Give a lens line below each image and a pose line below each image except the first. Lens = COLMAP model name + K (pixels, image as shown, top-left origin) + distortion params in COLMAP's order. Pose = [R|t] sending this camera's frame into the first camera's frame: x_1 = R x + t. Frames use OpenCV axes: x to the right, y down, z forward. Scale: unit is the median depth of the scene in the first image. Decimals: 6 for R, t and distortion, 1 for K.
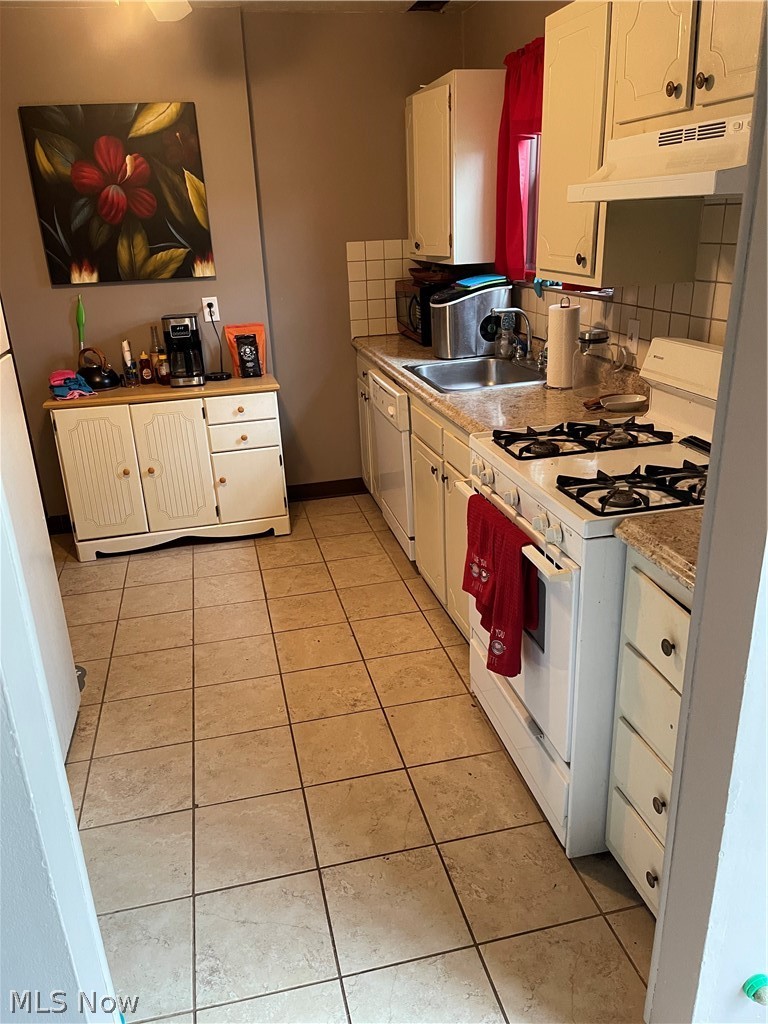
lens RADIAL K [[777.7, 0, 384.0], [0, 777.7, 512.0], [0, 0, 1]] dist [0.000061, -0.002046]
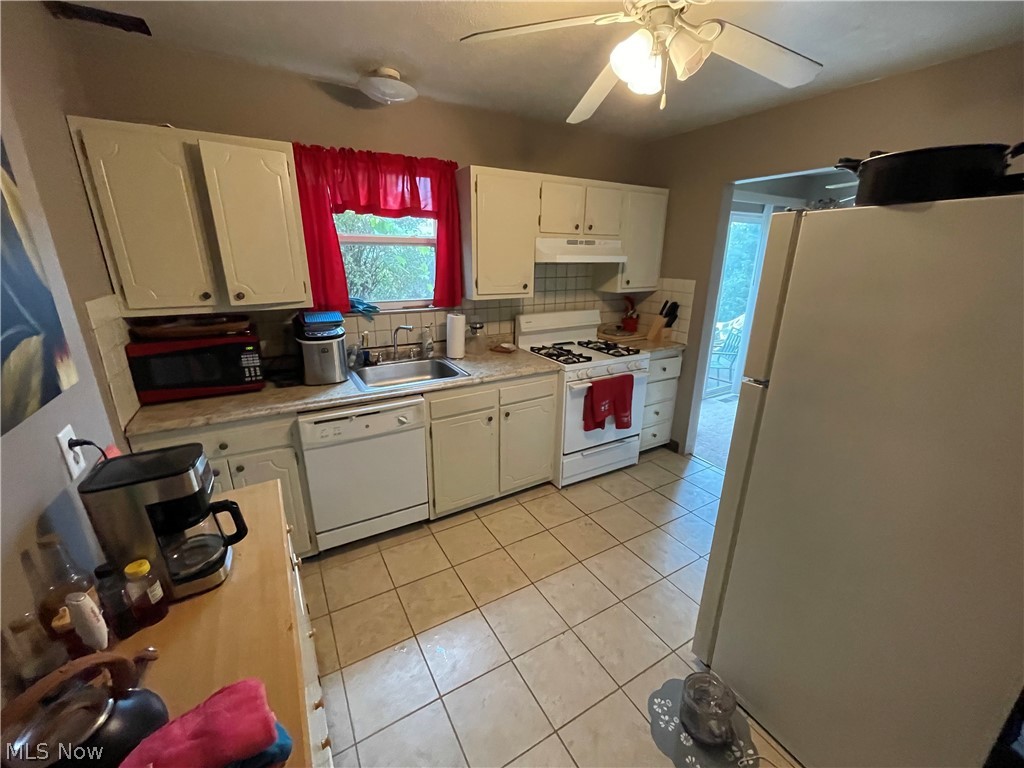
lens RADIAL K [[408.2, 0, 512.0], [0, 408.2, 384.0], [0, 0, 1]] dist [0.001648, 0.000251]
pose [[-0.299076, -0.246988, 0.921711, -0.926927], [0.348580, 0.870888, 0.346476, -0.514242], [-0.888283, 0.424912, -0.174367, 1.393371]]
